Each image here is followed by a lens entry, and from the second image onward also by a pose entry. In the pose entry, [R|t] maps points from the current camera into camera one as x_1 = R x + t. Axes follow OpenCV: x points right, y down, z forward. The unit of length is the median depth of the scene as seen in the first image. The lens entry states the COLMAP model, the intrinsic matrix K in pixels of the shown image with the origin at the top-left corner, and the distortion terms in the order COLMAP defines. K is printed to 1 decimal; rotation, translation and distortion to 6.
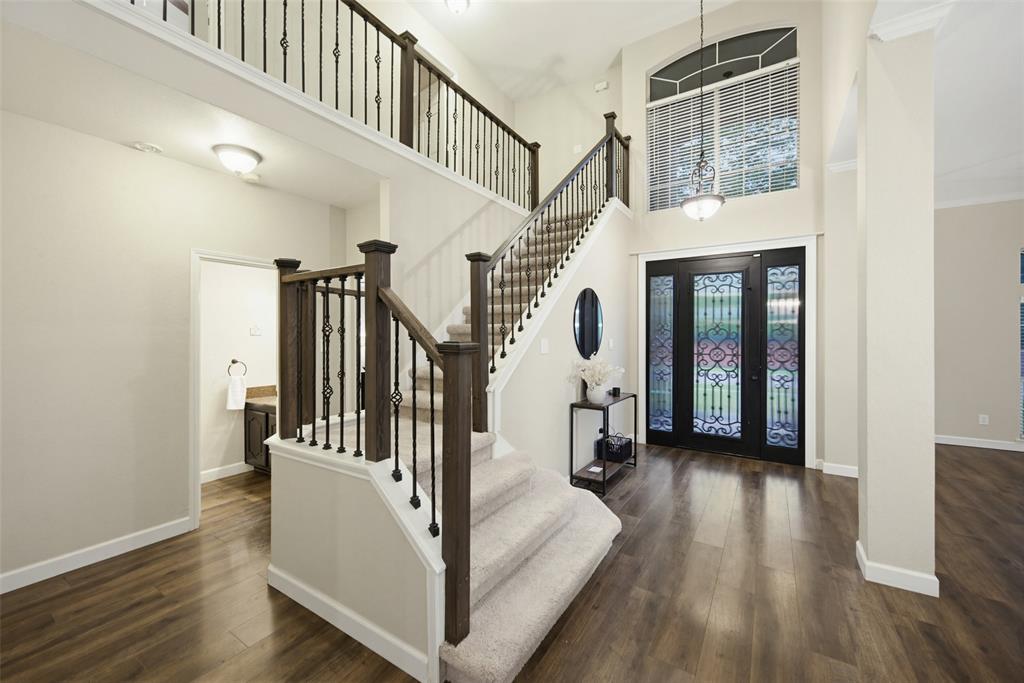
lens RADIAL K [[408.7, 0, 517.2], [0, 408.7, 337.4], [0, 0, 1]] dist [0.000194, 0.000107]
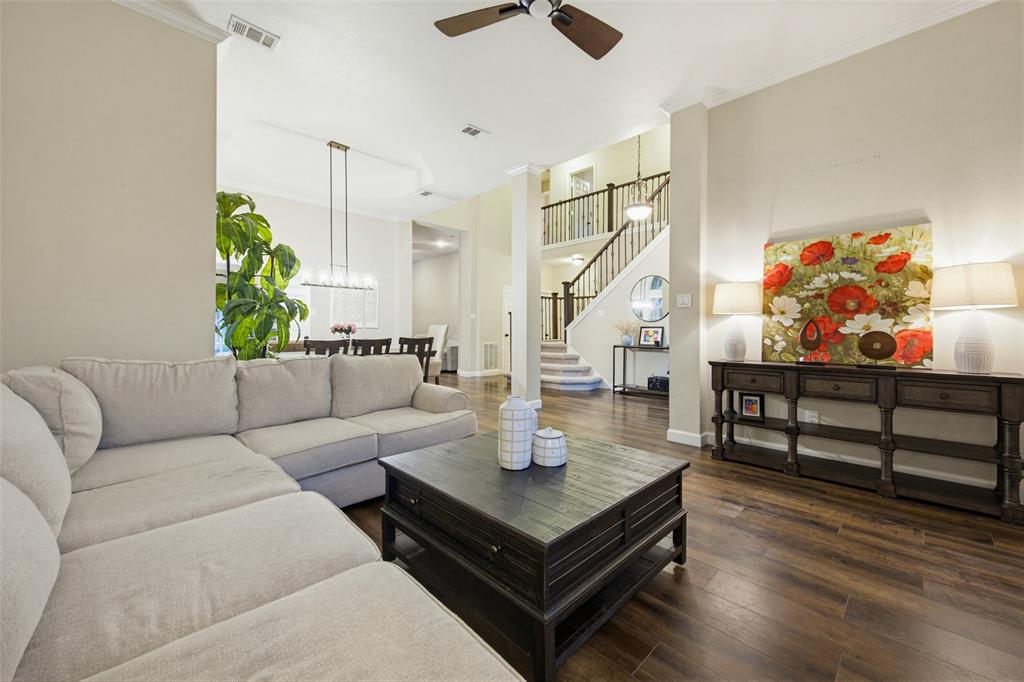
lens RADIAL K [[404.6, 0, 516.7], [0, 404.6, 331.8], [0, 0, 1]] dist [0.000651, 0.000035]
pose [[-0.206726, 0.006420, -0.978378, 2.241773], [-0.000153, 0.999978, 0.006594, 0.104064], [0.978399, 0.001513, -0.206720, 1.009893]]
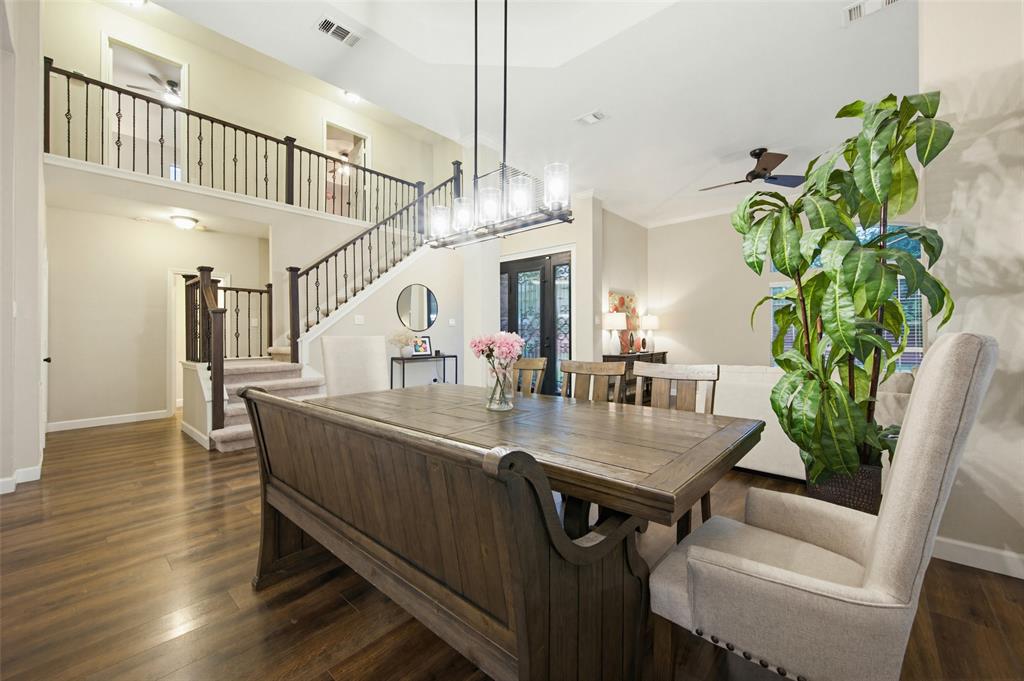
lens RADIAL K [[404.6, 0, 516.7], [0, 404.6, 331.3], [0, 0, 1]] dist [0.000651, 0.000035]
pose [[0.988922, -0.005162, -0.148345, 0.951883], [0.004544, 0.999980, -0.004503, 0.079510], [0.148366, 0.003779, 0.988925, -0.541048]]
